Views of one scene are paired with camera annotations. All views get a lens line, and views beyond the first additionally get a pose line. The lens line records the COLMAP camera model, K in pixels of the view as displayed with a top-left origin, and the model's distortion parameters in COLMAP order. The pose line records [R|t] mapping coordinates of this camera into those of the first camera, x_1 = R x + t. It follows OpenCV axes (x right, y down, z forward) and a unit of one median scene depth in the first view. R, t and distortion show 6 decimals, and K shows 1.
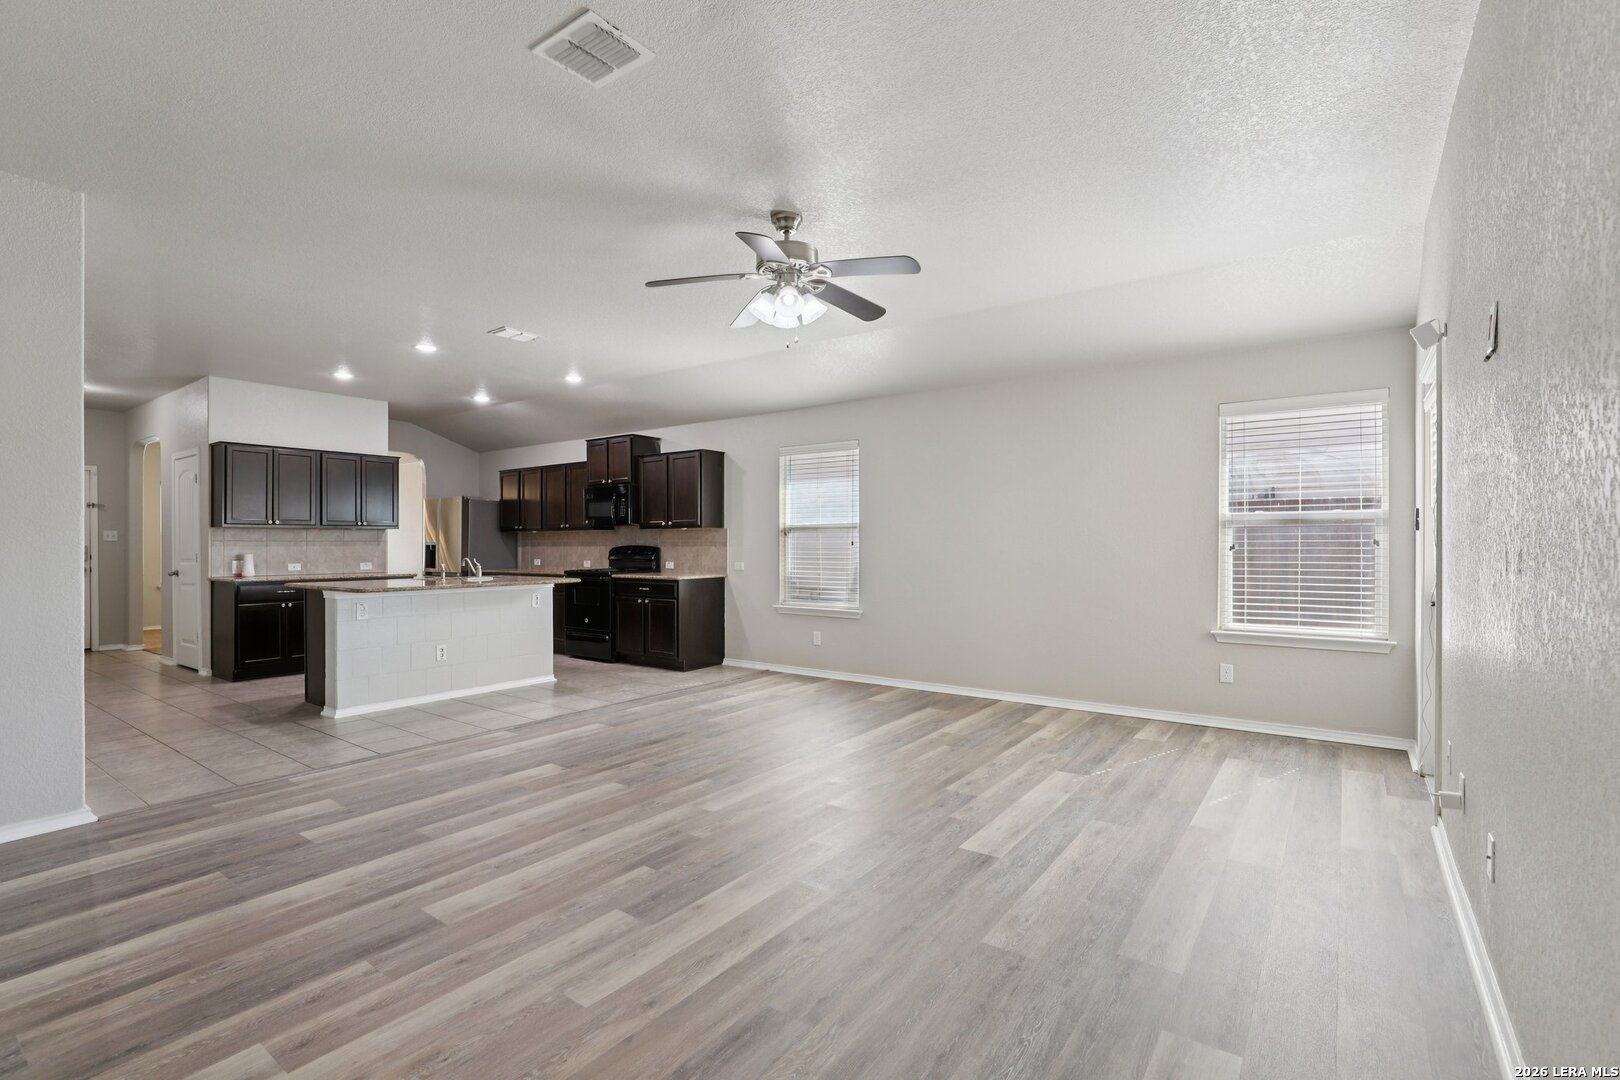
lens RADIAL K [[734.6, 0, 810.0], [0, 734.6, 540.0], [0, 0, 1]] dist [-0.001727, -0.000173]
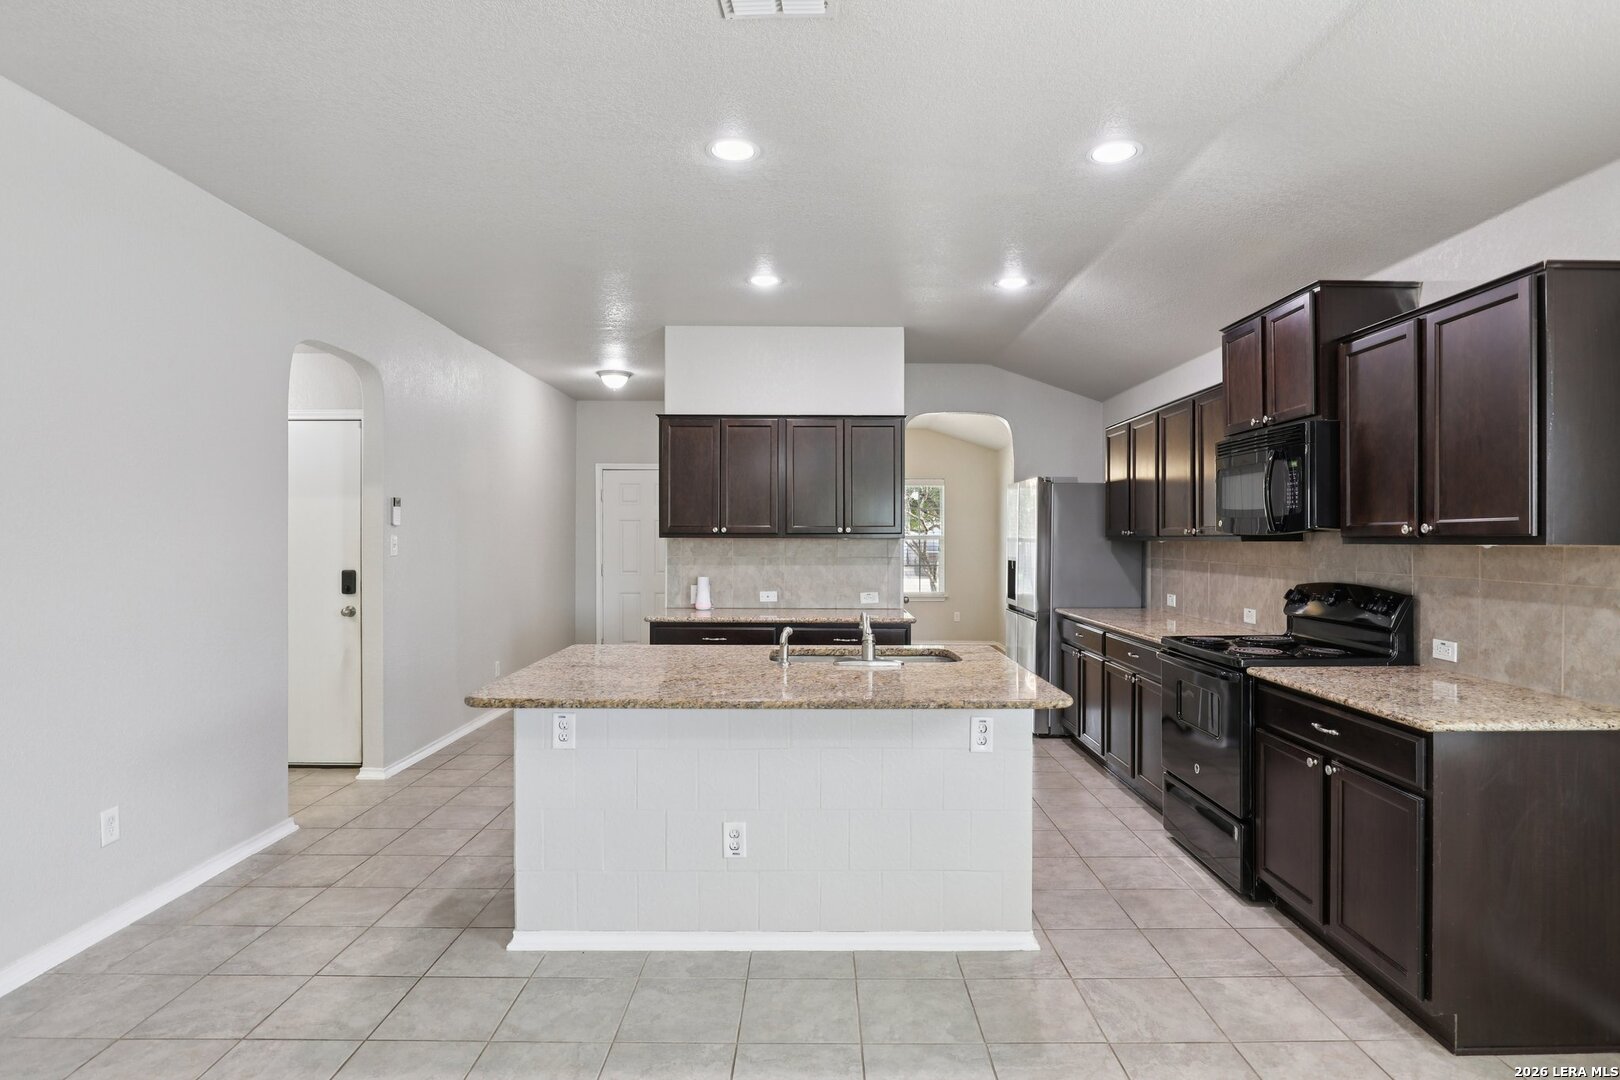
lens RADIAL K [[864.4, 0, 820.9], [0, 864.4, 532.0], [0, 0, 1]] dist [-0.024063, -0.000014]
pose [[0.596074, 0.000714, -0.802929, -0.048555], [-0.000463, 1.000000, 0.000546, -0.020532], [0.802929, 0.000046, 0.596074, 0.546240]]
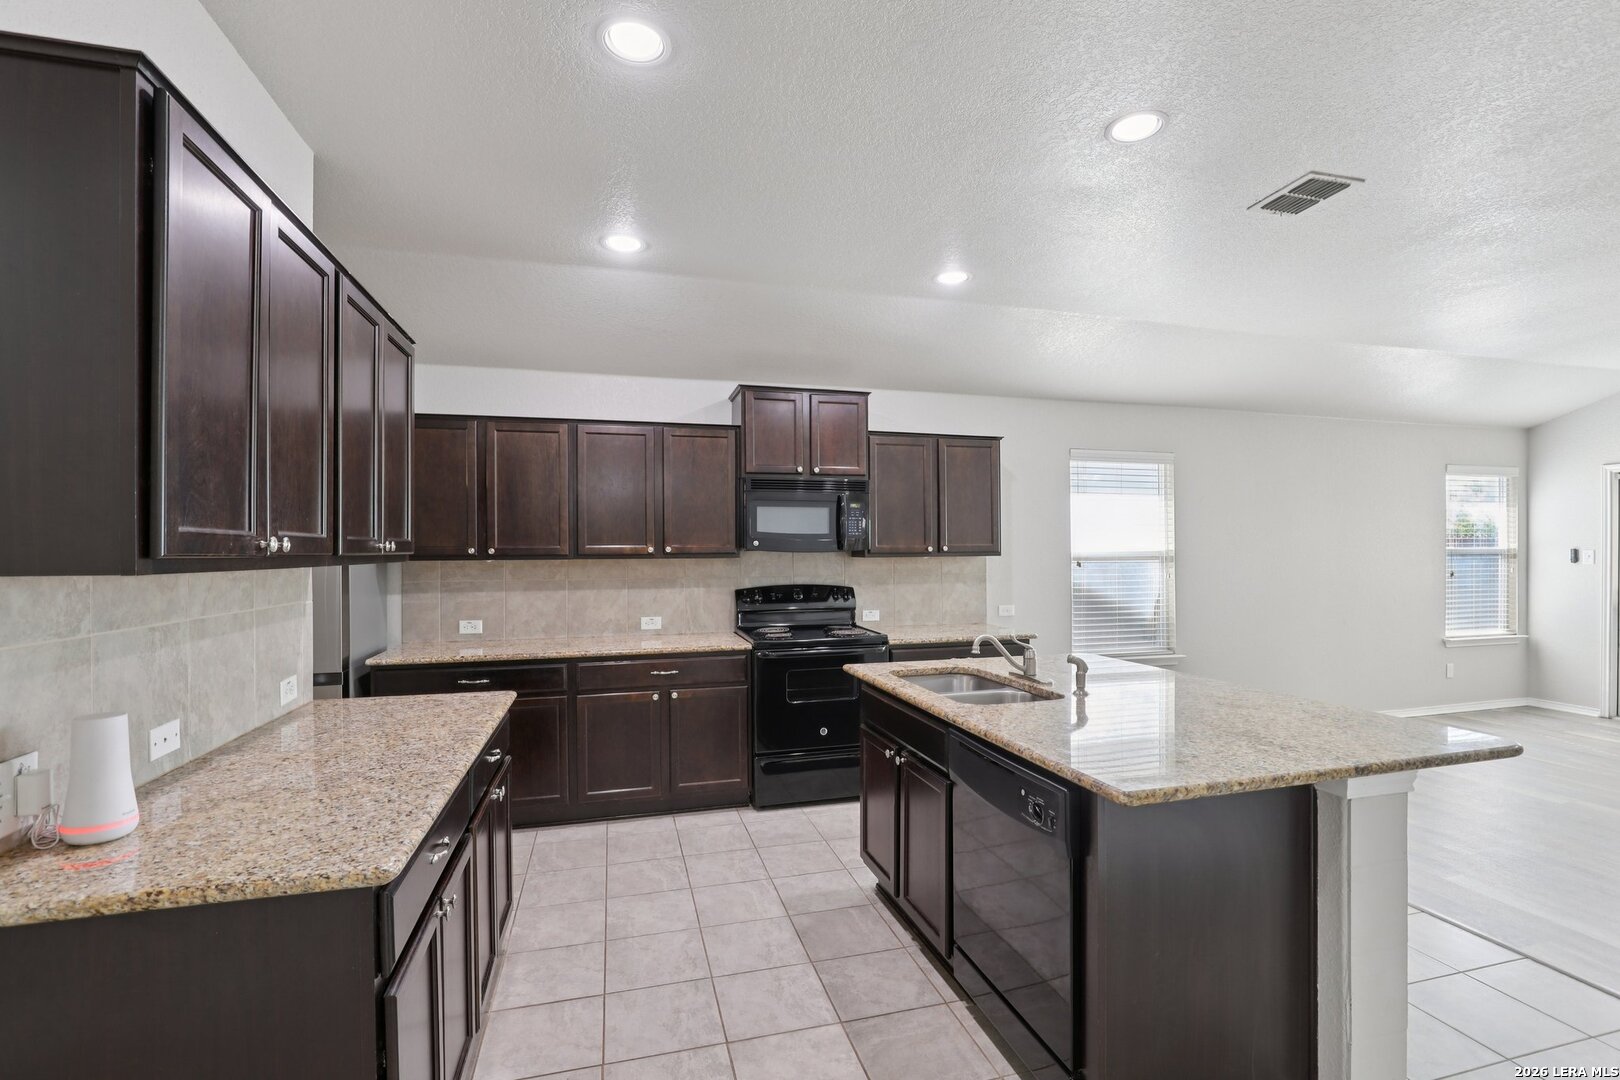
lens RADIAL K [[745.8, 0, 807.2], [0, 745.8, 548.5], [0, 0, 1]] dist [-0.000567, -0.000122]
pose [[0.624755, 0.001752, 0.780819, -0.719794], [0.000609, 0.999996, -0.002731, -0.020021], [-0.780821, 0.002182, 0.624751, 0.666220]]
